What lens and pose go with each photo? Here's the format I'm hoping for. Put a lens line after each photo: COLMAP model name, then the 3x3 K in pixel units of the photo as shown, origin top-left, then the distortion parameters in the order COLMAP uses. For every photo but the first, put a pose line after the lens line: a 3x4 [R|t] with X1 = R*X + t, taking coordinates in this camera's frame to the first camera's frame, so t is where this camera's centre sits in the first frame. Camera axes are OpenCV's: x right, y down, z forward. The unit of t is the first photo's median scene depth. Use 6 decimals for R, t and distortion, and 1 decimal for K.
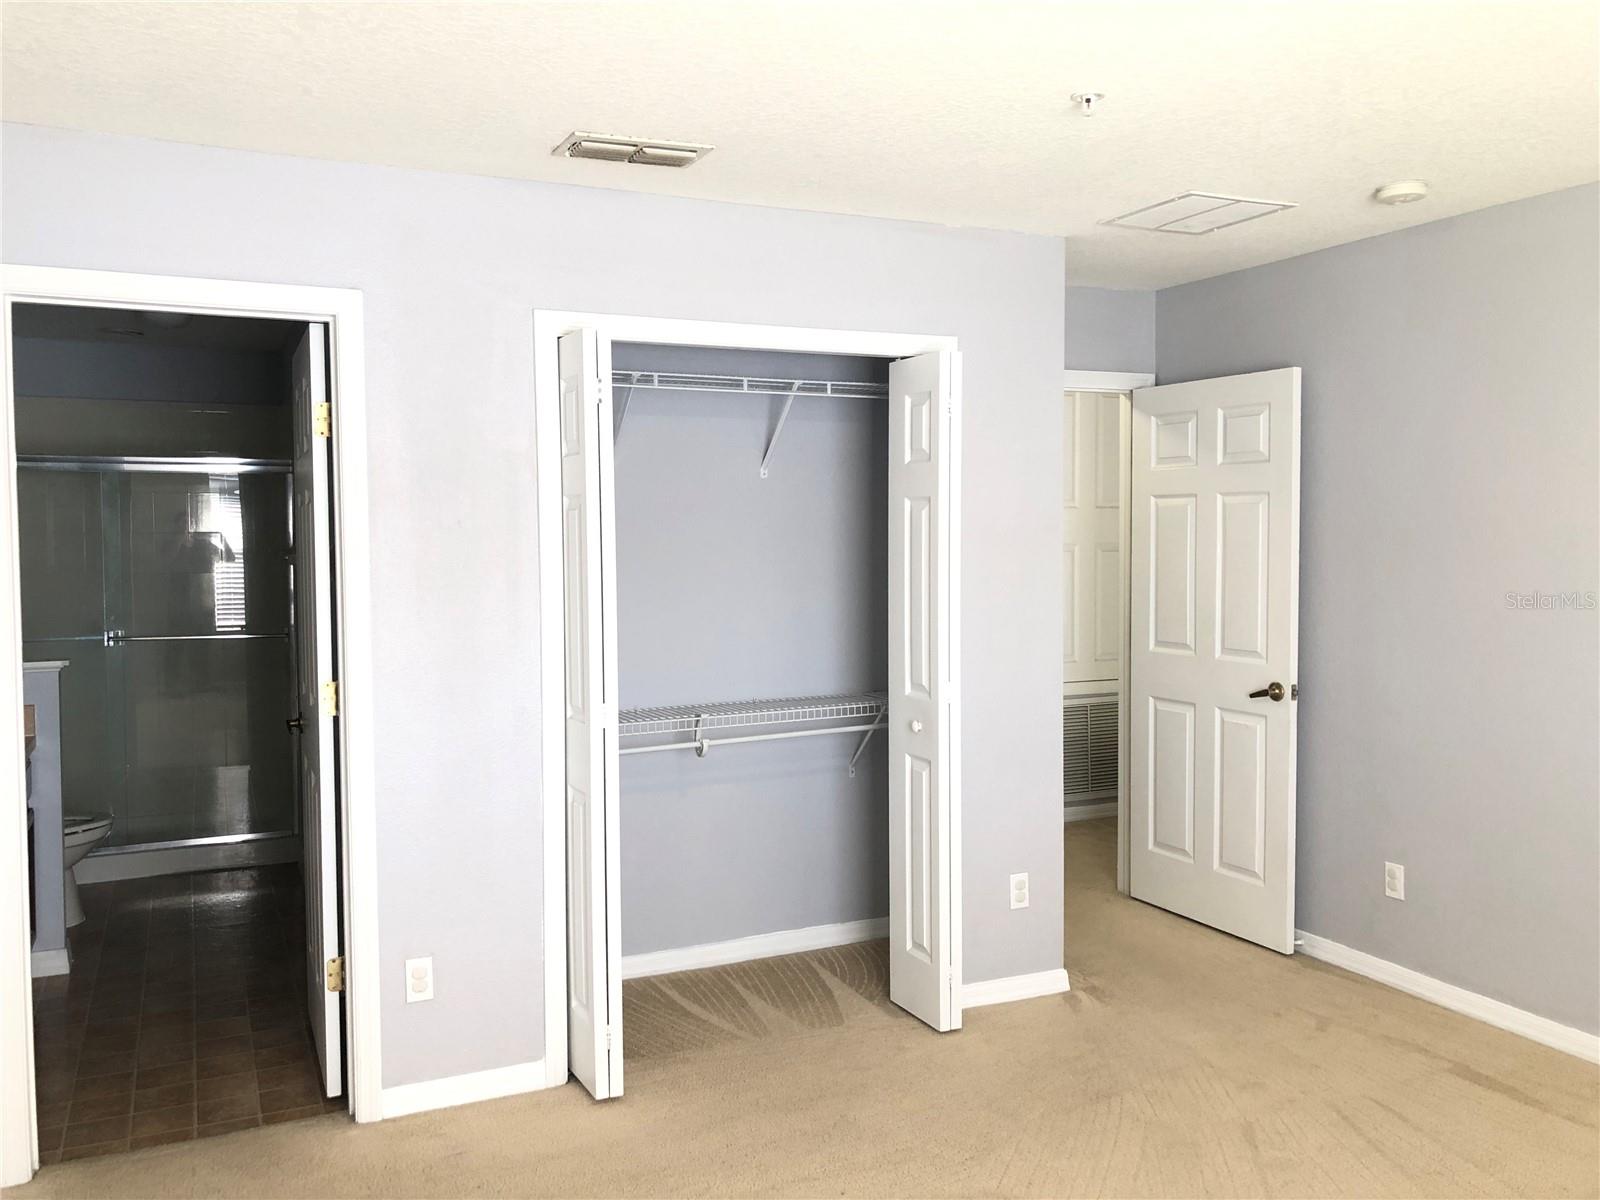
lens RADIAL K [[1323.4, 0, 804.9], [0, 1323.4, 595.6], [0, 0, 1]] dist [0.002654, 0.022485]
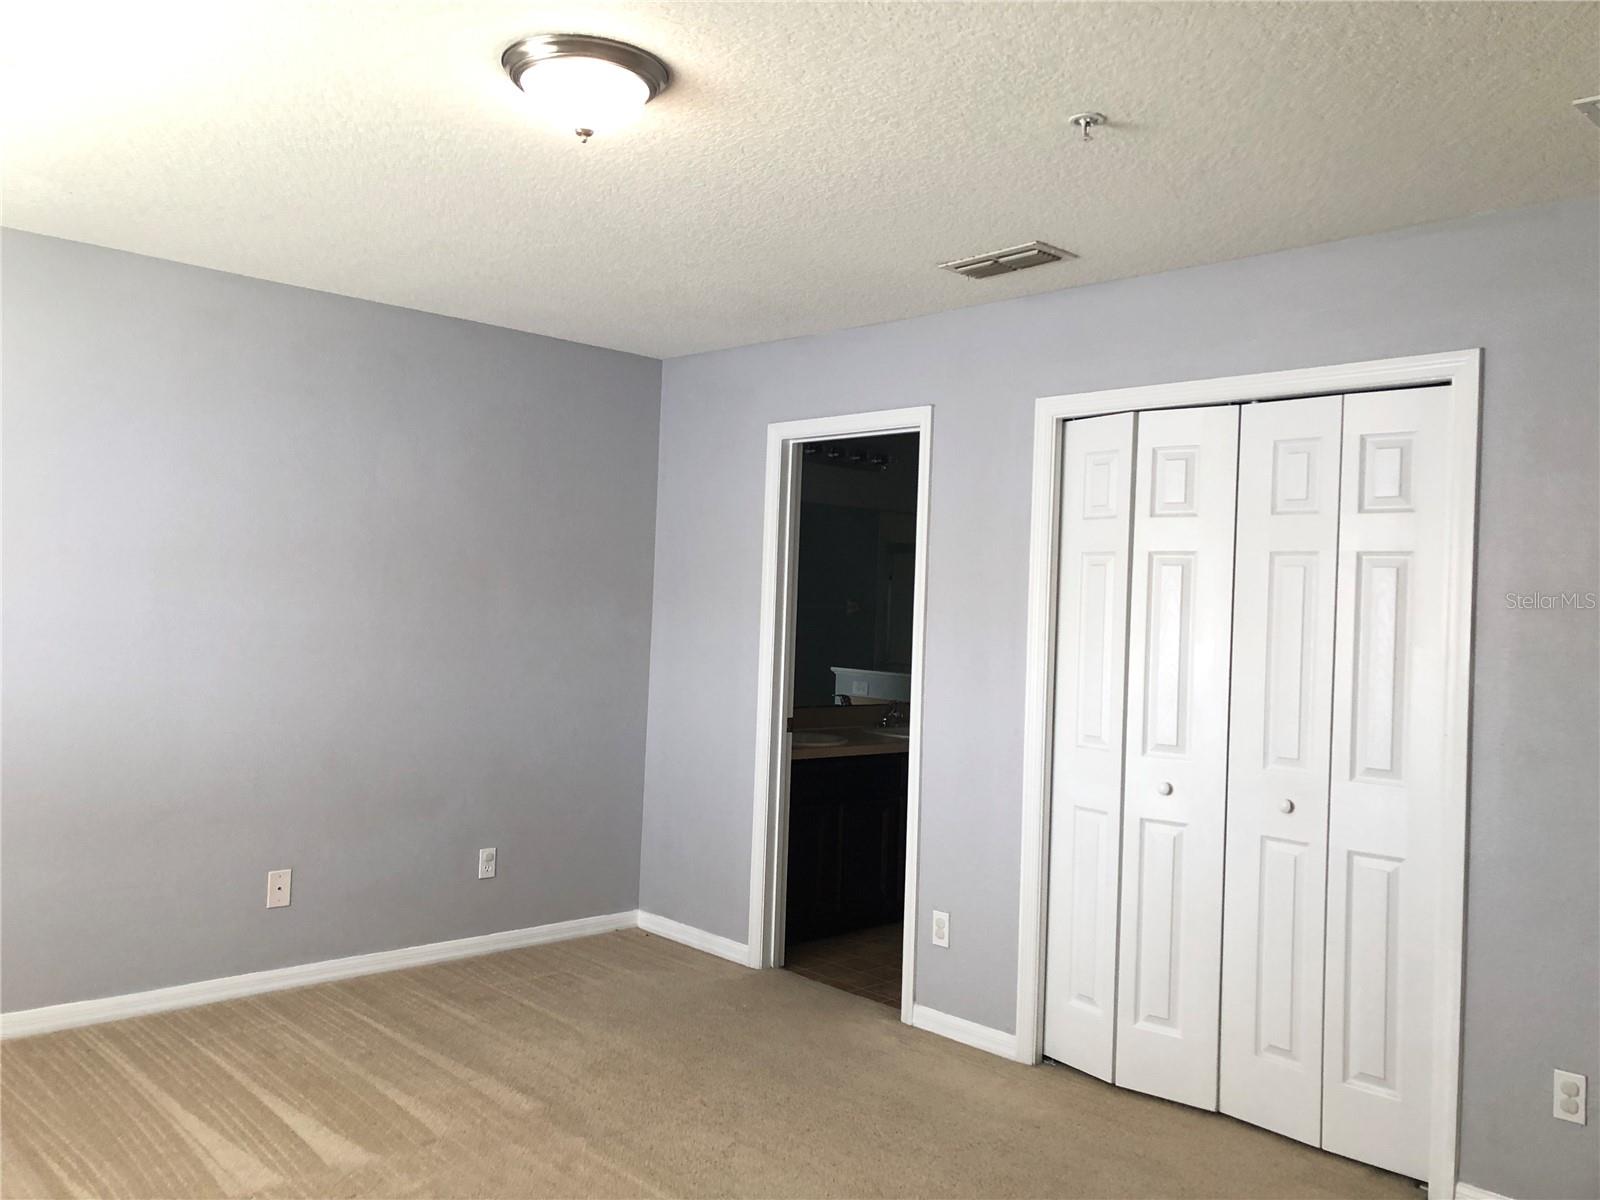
lens RADIAL K [[1325.7, 0, 800.0], [0, 1325.7, 600.0], [0, 0, 1]] dist [-0.005172, -0.004781]
pose [[0.314411, 0.015943, -0.949153, 0.887755], [-0.095879, 0.995279, -0.015043, 0.005520], [0.944432, 0.095734, 0.314456, 0.439814]]
